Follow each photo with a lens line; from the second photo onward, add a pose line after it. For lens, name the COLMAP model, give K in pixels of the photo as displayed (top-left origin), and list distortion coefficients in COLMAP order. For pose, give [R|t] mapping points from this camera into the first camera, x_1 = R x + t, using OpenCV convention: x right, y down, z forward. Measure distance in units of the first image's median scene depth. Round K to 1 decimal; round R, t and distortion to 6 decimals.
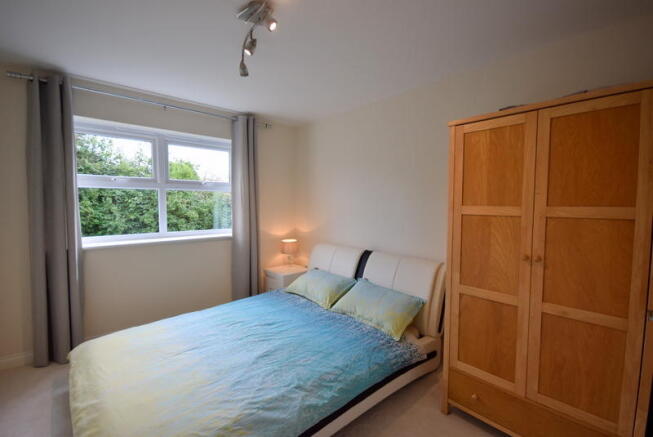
lens RADIAL K [[293.0, 0, 328.8], [0, 293.0, 218.4], [0, 0, 1]] dist [-0.004307, -0.000361]
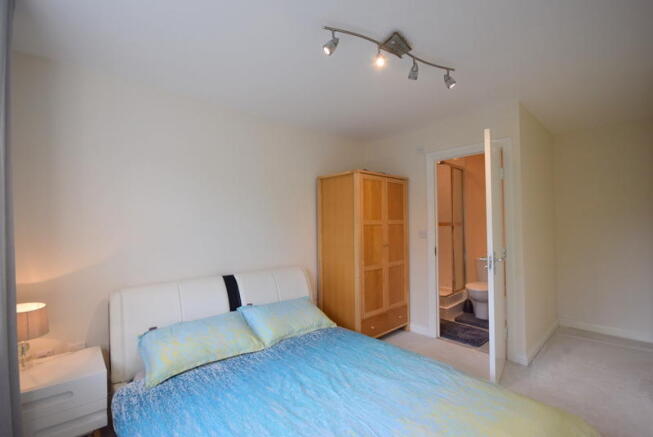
lens RADIAL K [[293.0, 0, 328.8], [0, 293.0, 218.3], [0, 0, 1]] dist [-0.004307, -0.000361]
pose [[-0.008063, 0.005840, 0.999950, -1.179494], [0.064841, 0.997882, -0.005305, -0.054489], [-0.997863, 0.064795, -0.008425, 1.142875]]
